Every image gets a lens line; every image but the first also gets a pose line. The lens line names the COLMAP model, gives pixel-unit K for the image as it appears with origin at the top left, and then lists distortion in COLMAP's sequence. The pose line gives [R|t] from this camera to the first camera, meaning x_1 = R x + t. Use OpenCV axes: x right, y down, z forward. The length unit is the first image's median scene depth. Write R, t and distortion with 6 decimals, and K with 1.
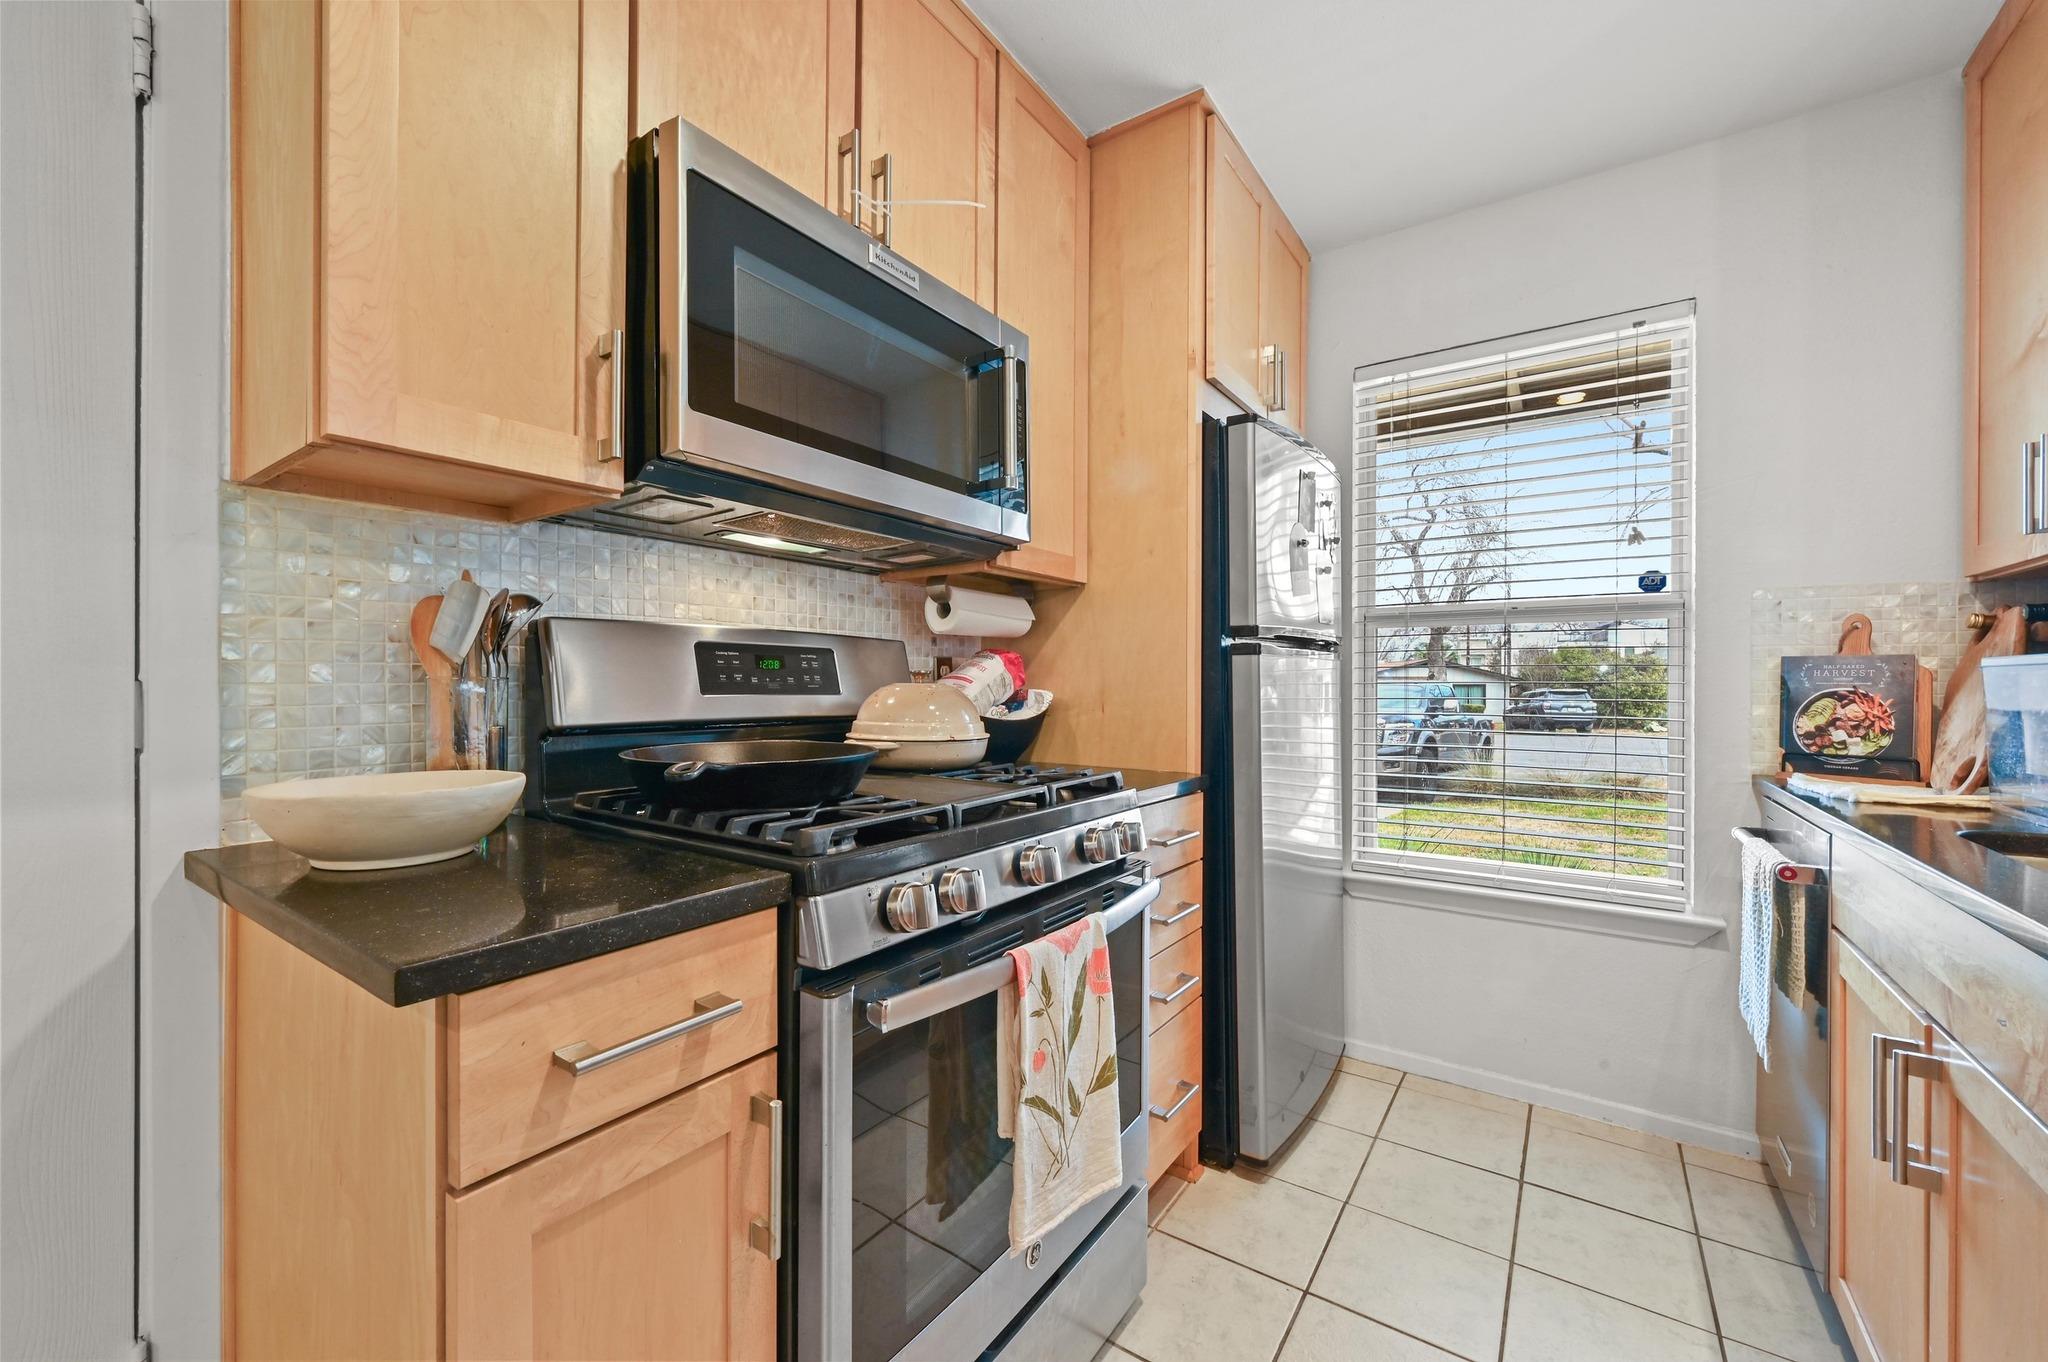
lens RADIAL K [[801.5, 0, 1030.8], [0, 801.5, 684.6], [0, 0, 1]] dist [0.000241, 0.000218]
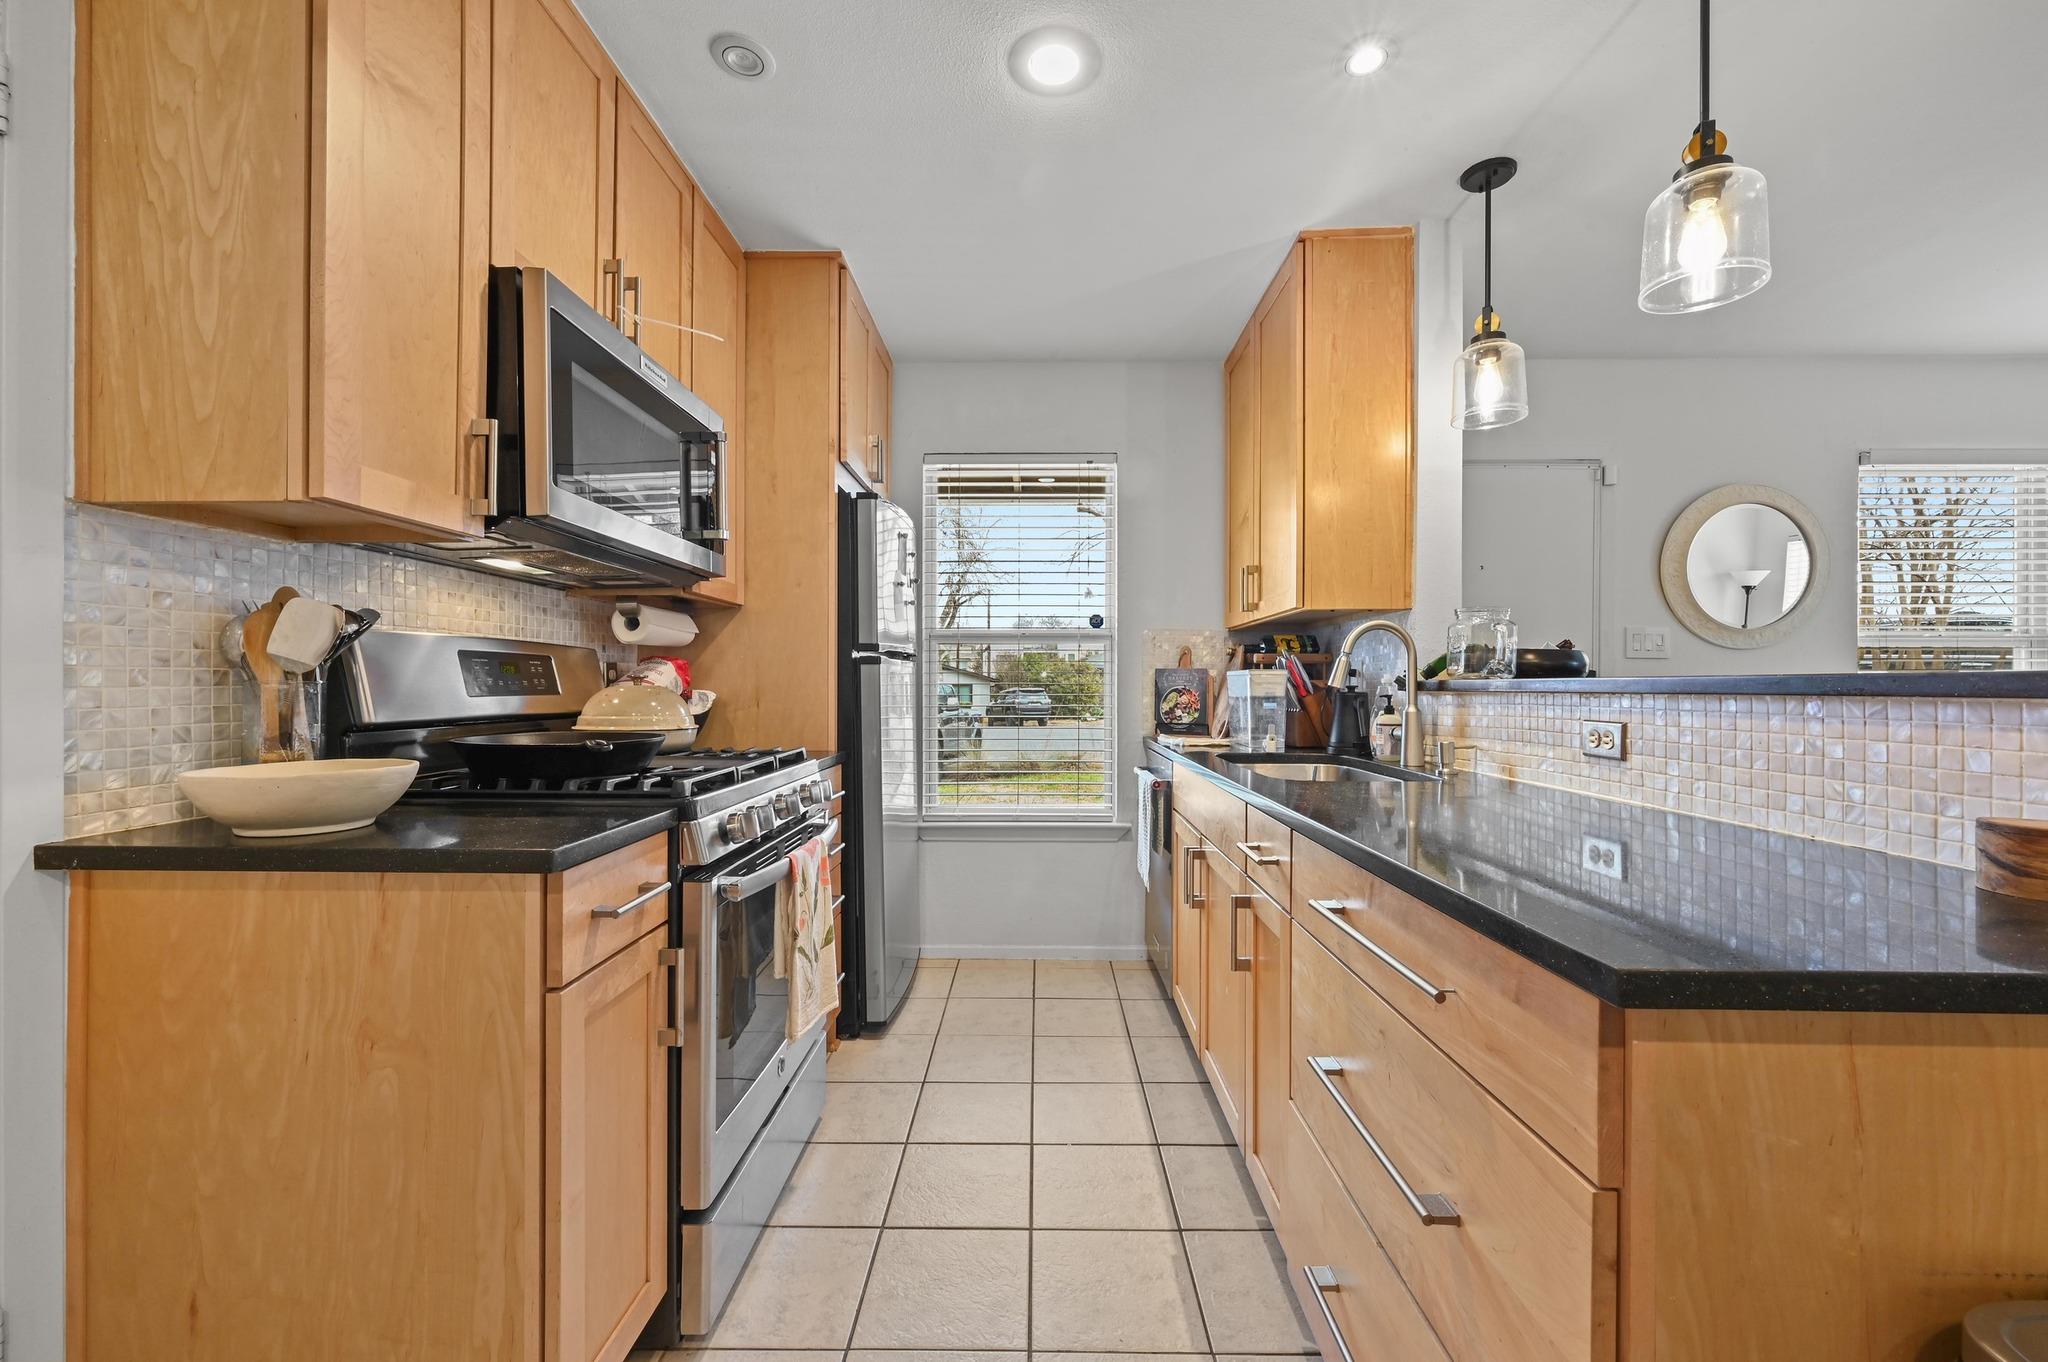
lens RADIAL K [[801.5, 0, 1030.8], [0, 801.5, 684.6], [0, 0, 1]] dist [0.000241, 0.000218]
pose [[0.830250, -0.002354, 0.557386, -0.281169], [0.002895, 0.999996, -0.000091, -0.000613], [-0.557383, 0.001689, 0.830253, -0.320410]]
